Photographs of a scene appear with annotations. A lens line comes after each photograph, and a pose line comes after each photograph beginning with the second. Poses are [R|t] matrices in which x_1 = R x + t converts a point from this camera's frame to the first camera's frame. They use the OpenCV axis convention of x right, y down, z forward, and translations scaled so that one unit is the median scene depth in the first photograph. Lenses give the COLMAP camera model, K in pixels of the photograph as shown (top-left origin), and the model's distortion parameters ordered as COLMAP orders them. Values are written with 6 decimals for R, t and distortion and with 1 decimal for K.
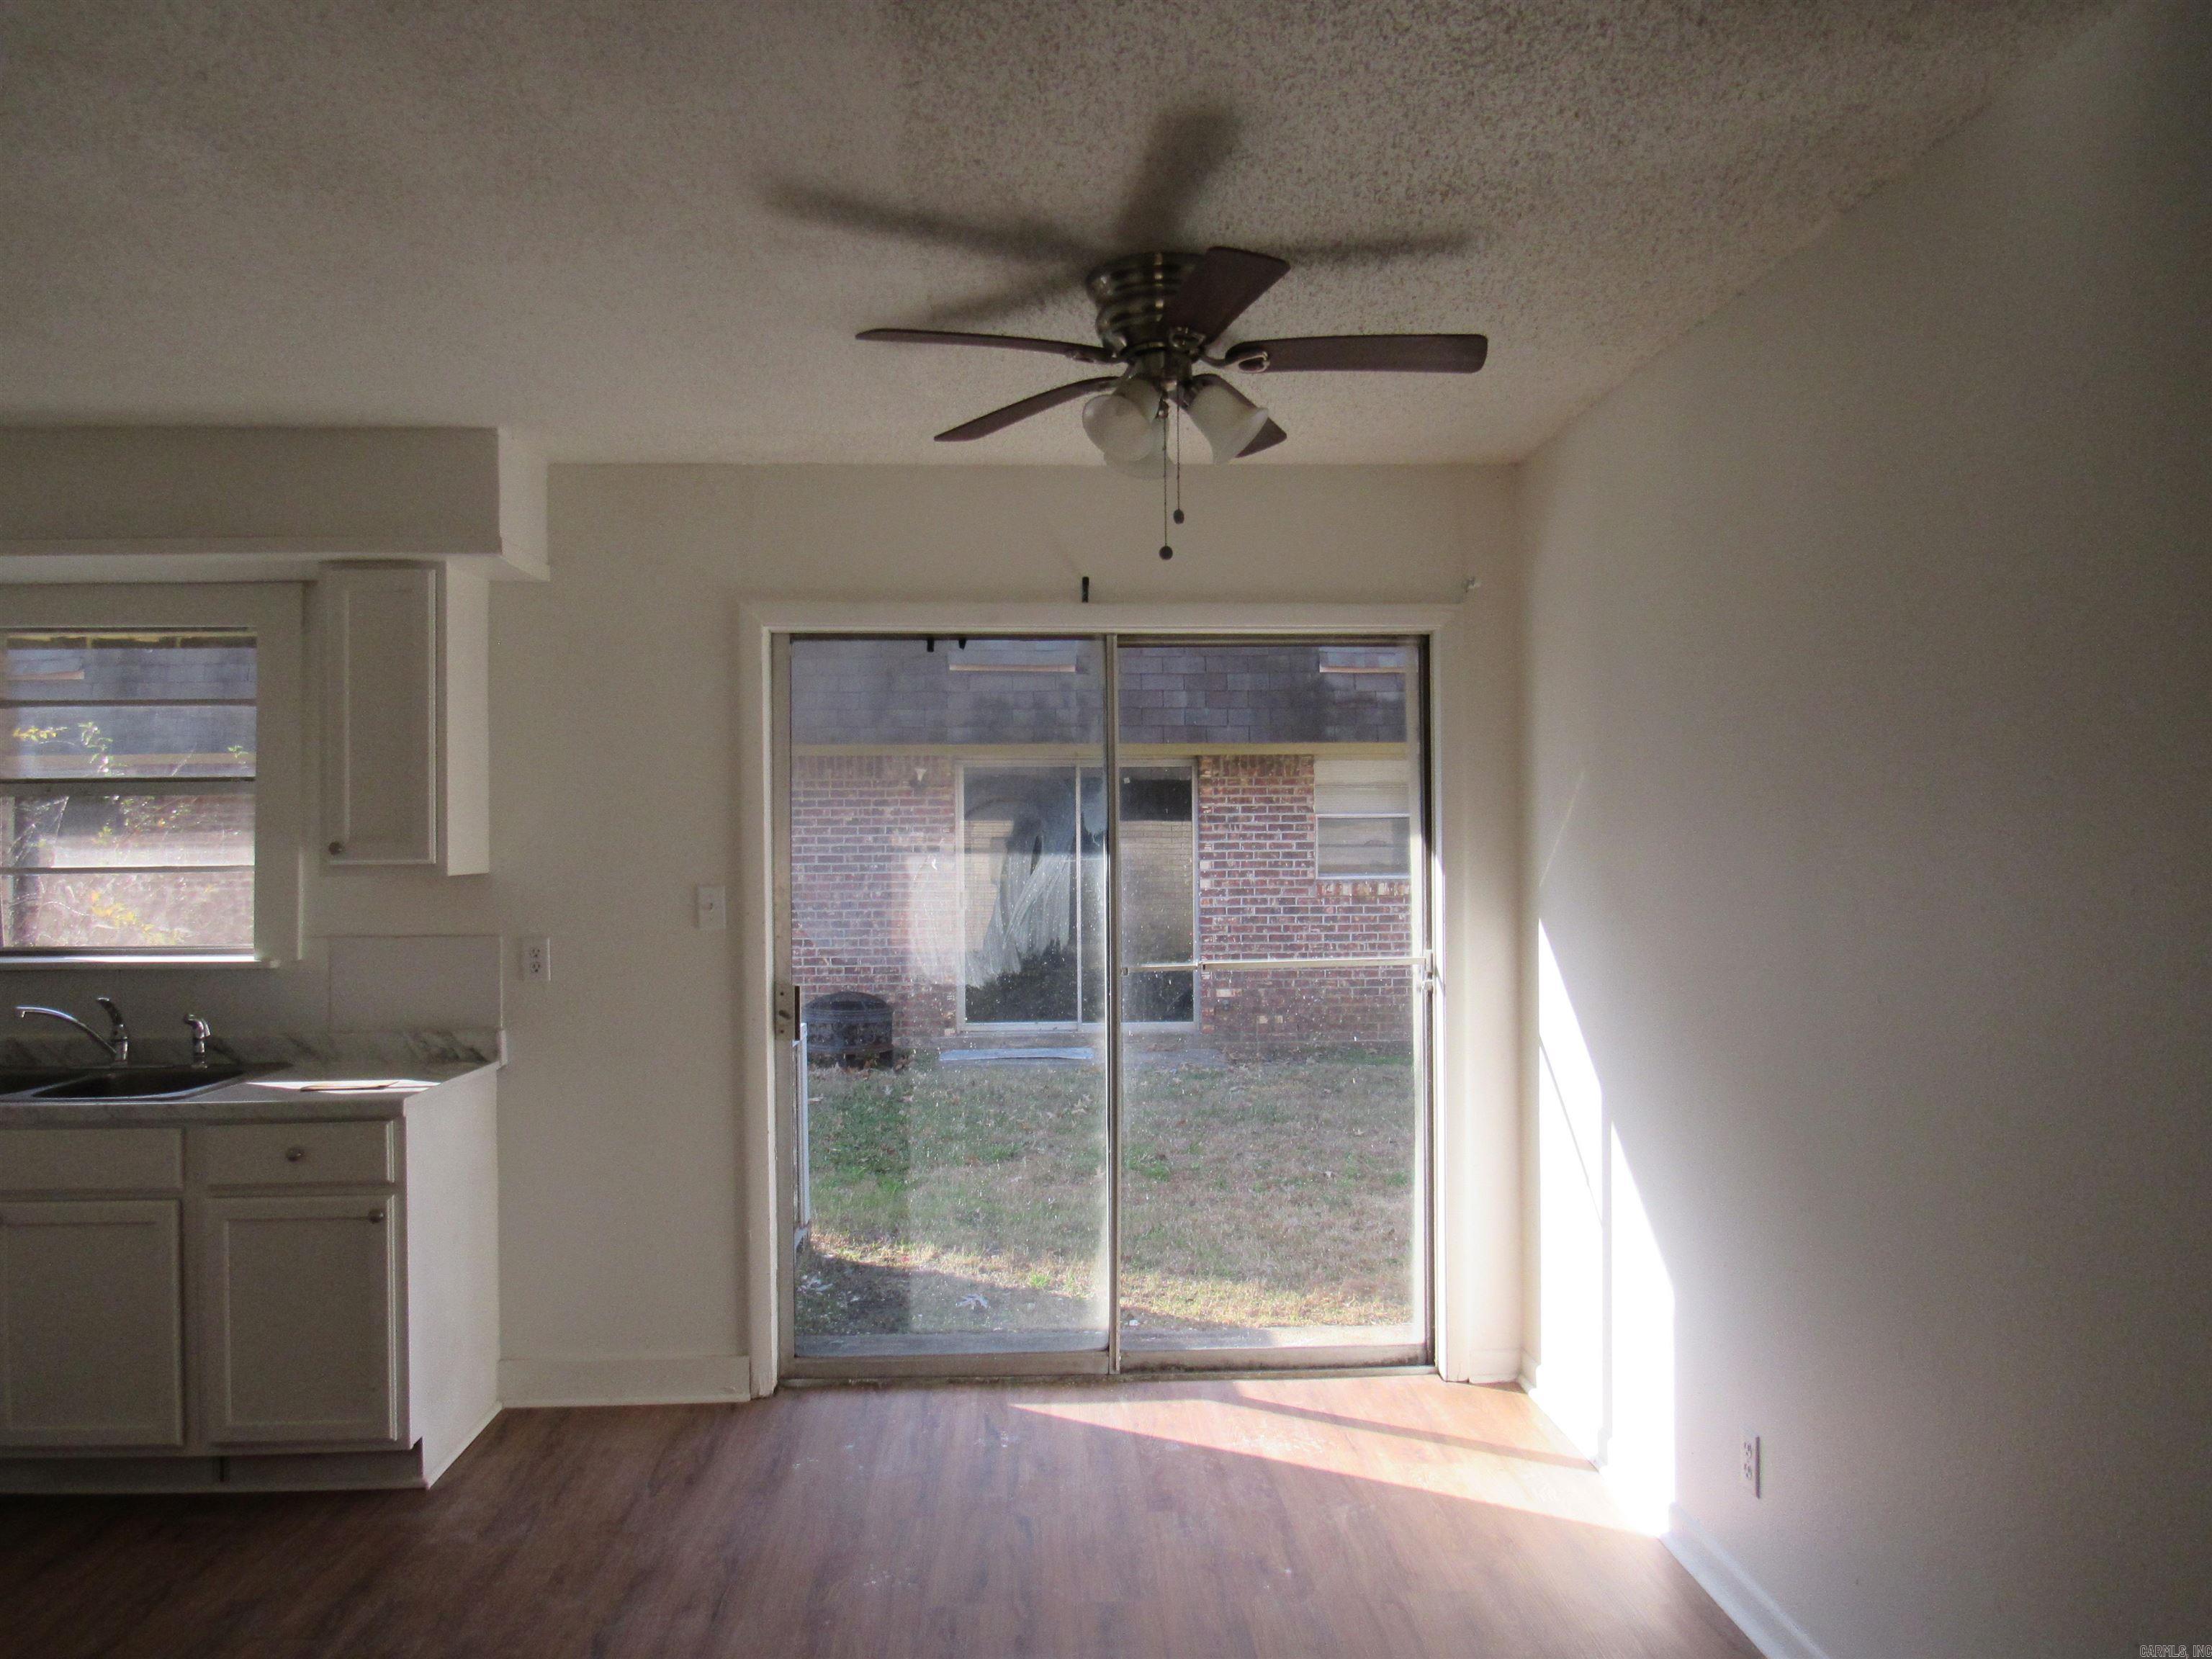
lens RADIAL K [[1609.2, 0, 1111.5], [0, 1609.2, 837.9], [0, 0, 1]] dist [-0.009319, 0.000422]
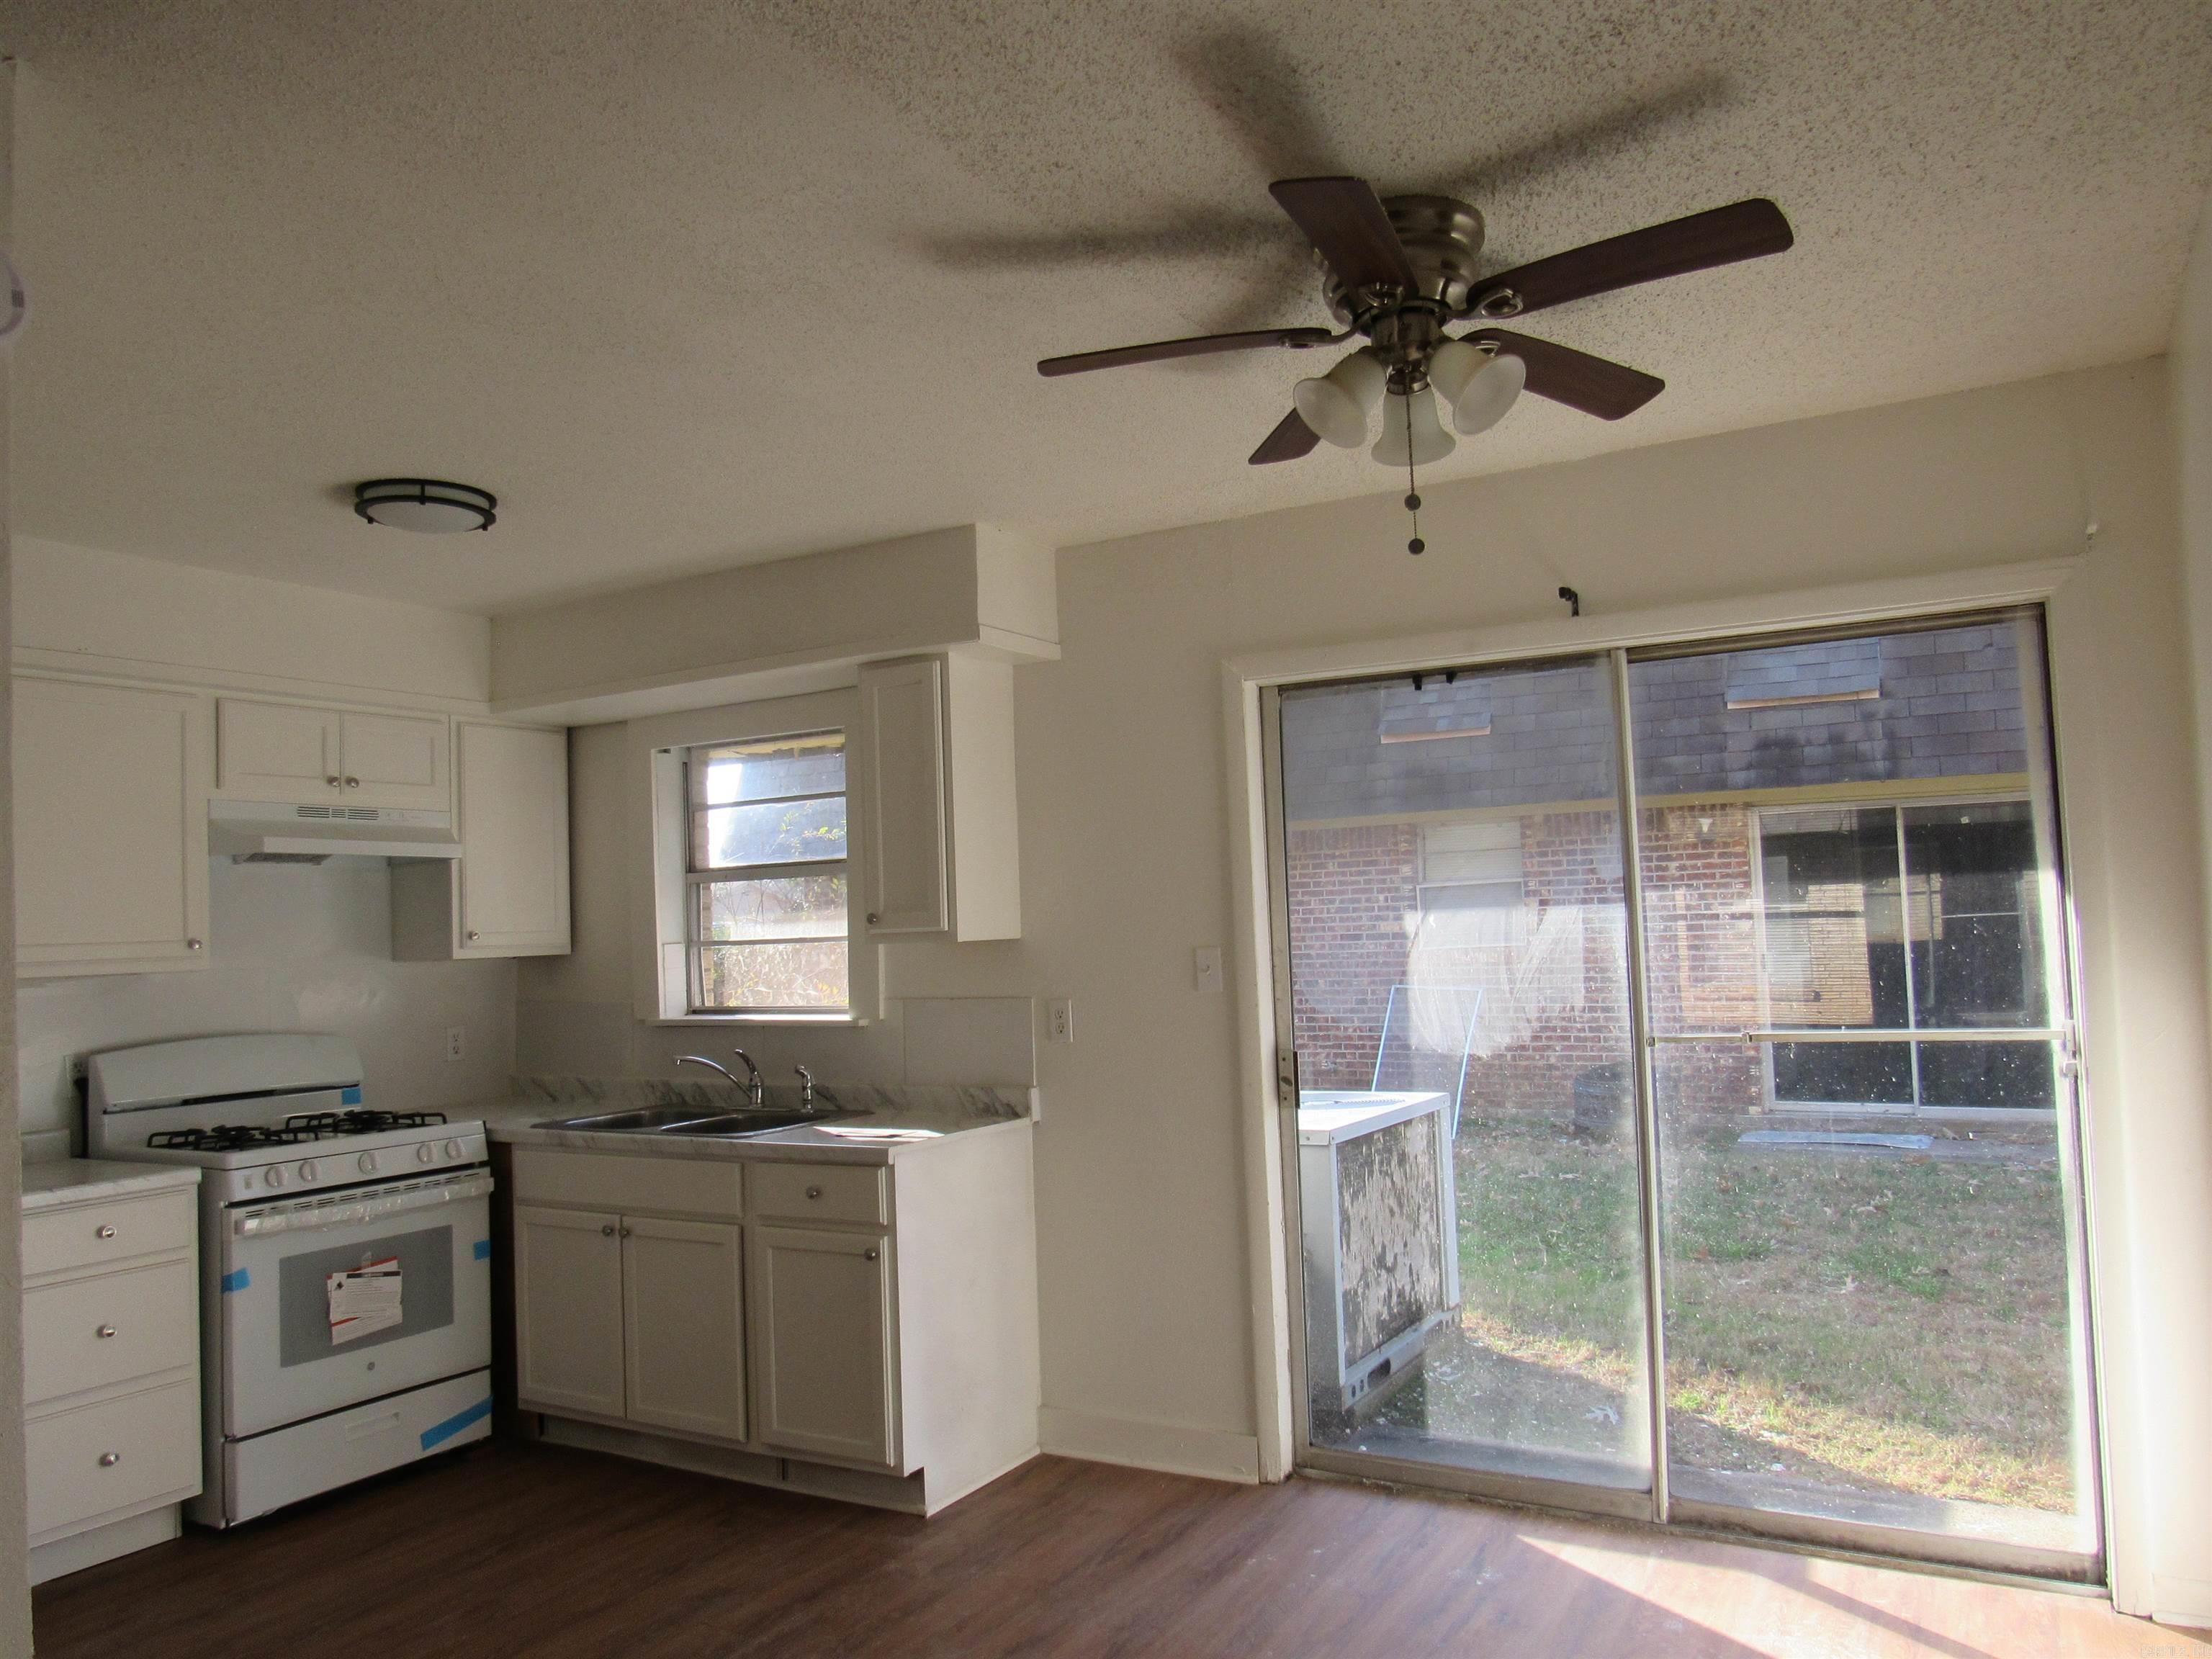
lens RADIAL K [[1609.2, 0, 1102.2], [0, 1609.2, 841.5], [0, 0, 1]] dist [-0.009319, 0.000422]
pose [[0.841821, -0.049666, -0.537467, 0.232418], [0.028423, 0.998455, -0.047746, 0.009979], [0.539008, 0.024916, 0.841932, 0.132328]]
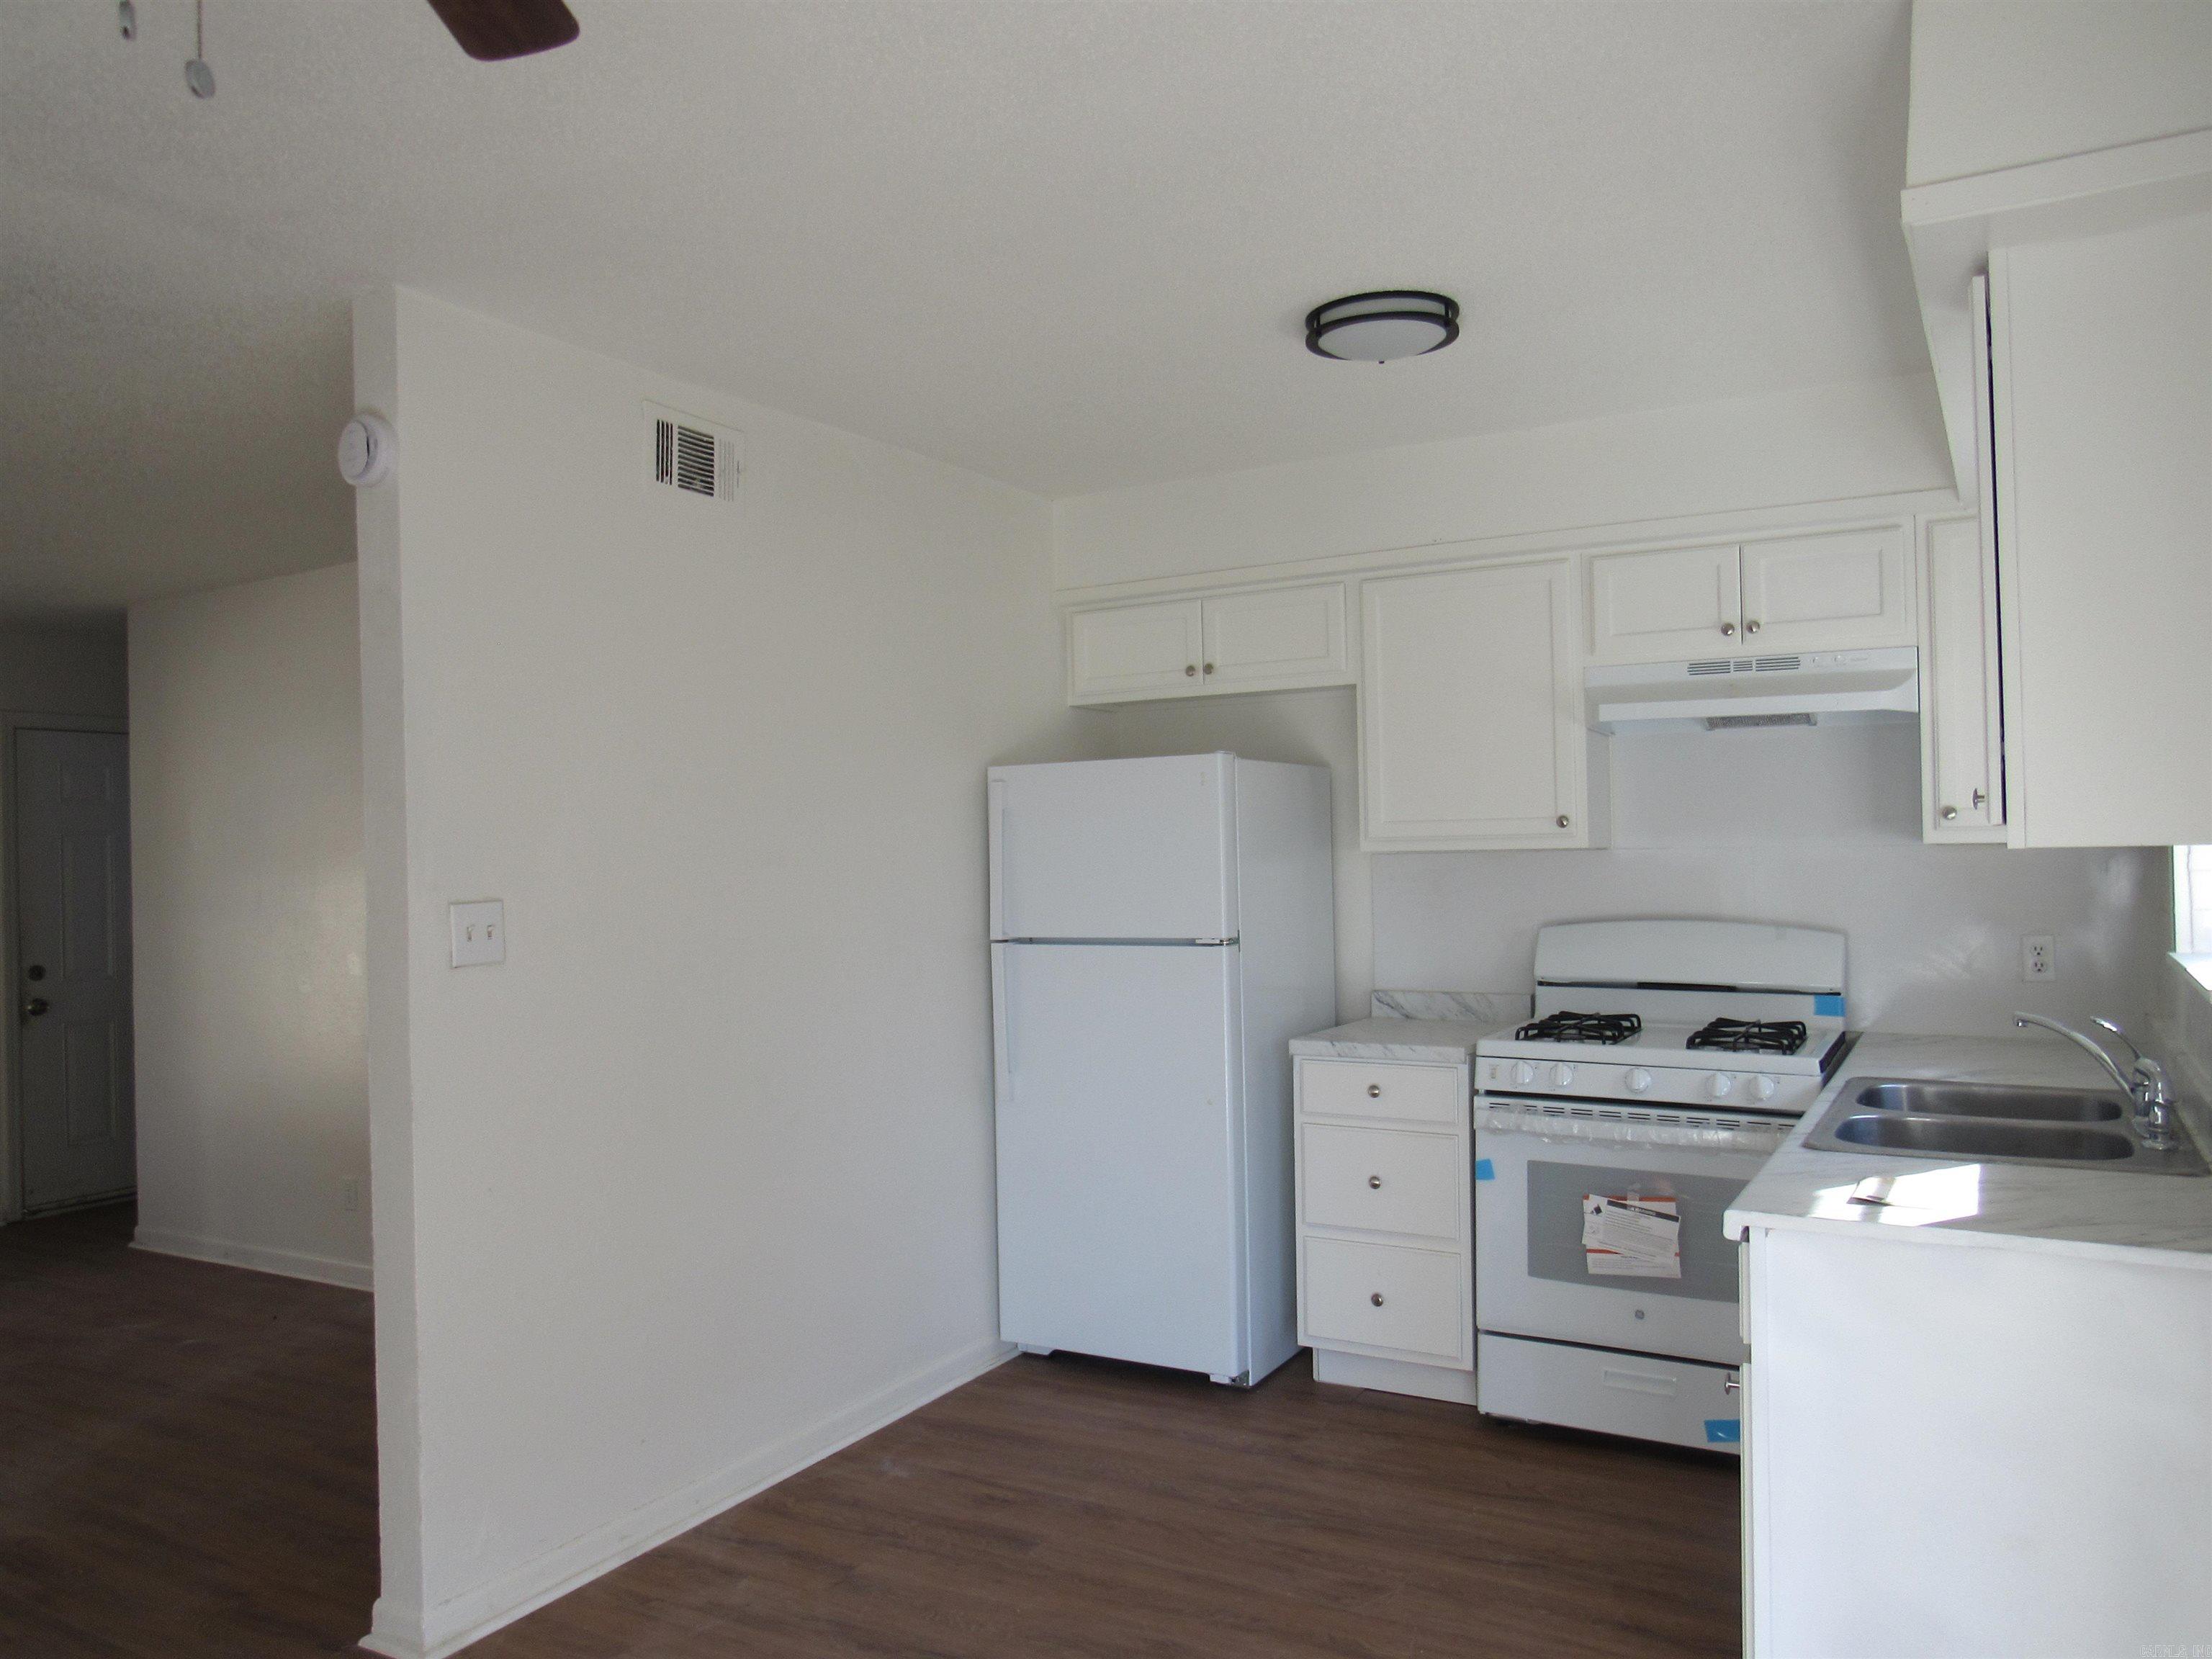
lens RADIAL K [[1609.2, 0, 1104.4], [0, 1609.2, 823.2], [0, 0, 1]] dist [-0.009319, 0.000422]
pose [[-0.530071, 0.004957, -0.847939, 0.177224], [0.020147, 0.999774, -0.006749, 0.012091], [0.847714, -0.020661, -0.530051, 0.951733]]
